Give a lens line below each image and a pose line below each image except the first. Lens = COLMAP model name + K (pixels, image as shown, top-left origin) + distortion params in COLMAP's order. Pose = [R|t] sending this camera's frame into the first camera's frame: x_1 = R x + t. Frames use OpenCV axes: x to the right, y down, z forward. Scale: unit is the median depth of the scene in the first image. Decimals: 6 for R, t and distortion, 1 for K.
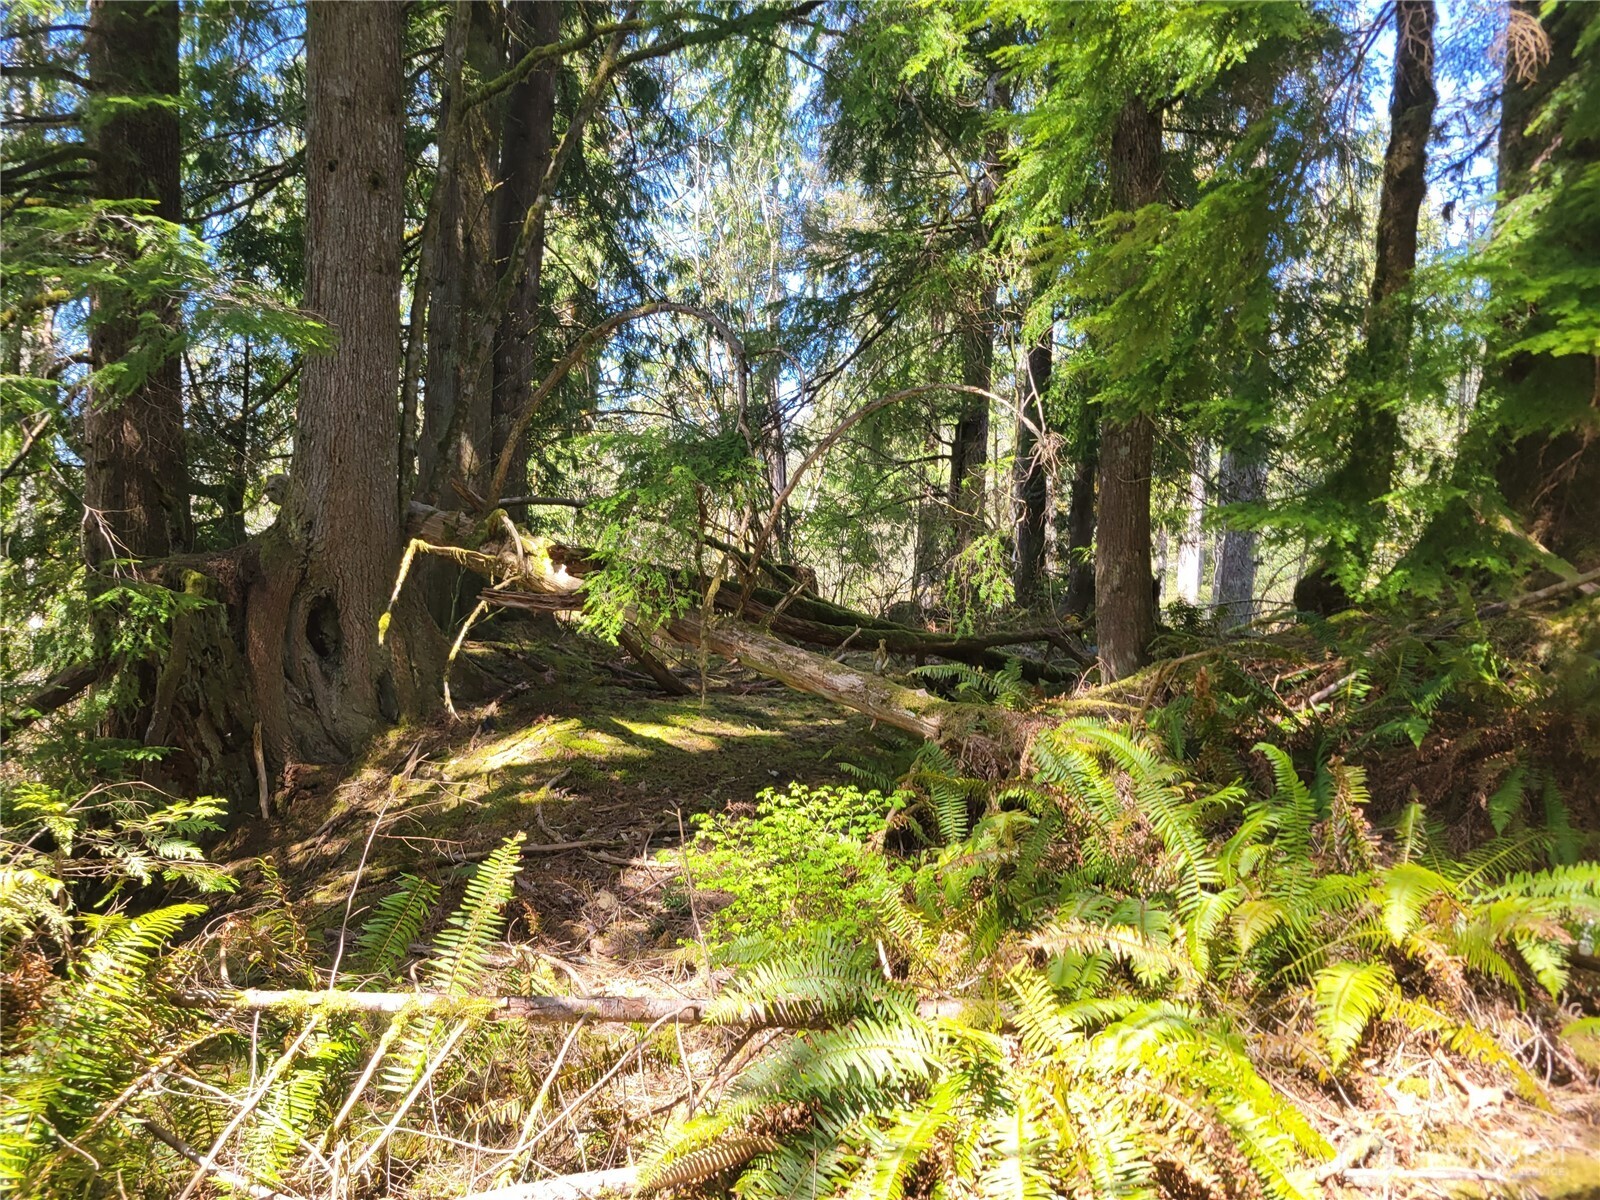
lens RADIAL K [[1229.0, 0, 800.2], [0, 1229.0, 607.2], [0, 0, 1]] dist [0.047889, -0.036252]
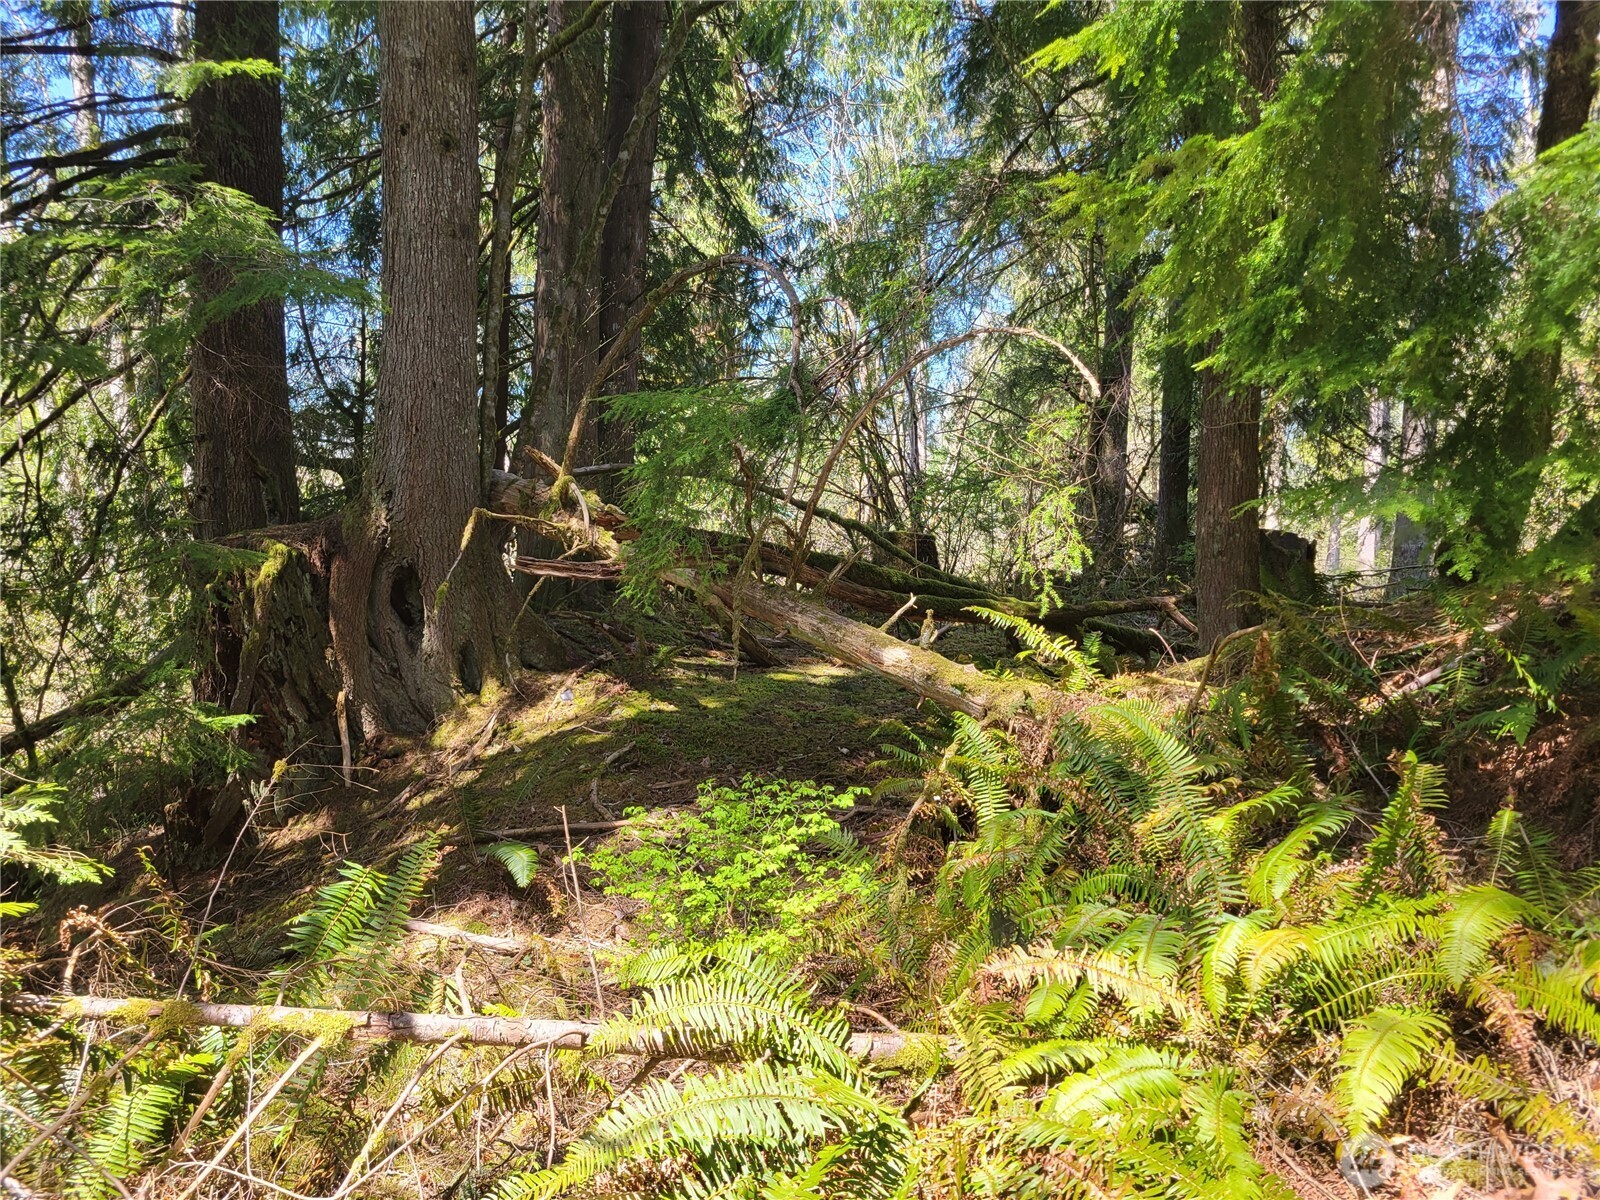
lens RADIAL K [[1225.4, 0, 800.0], [0, 1225.4, 600.0], [0, 0, 1]] dist [0.033287, -0.010643]
pose [[0.990323, -0.001296, -0.138779, 0.162686], [0.004108, 0.999792, 0.019981, 0.000587], [0.138724, -0.020358, 0.990122, 0.140956]]
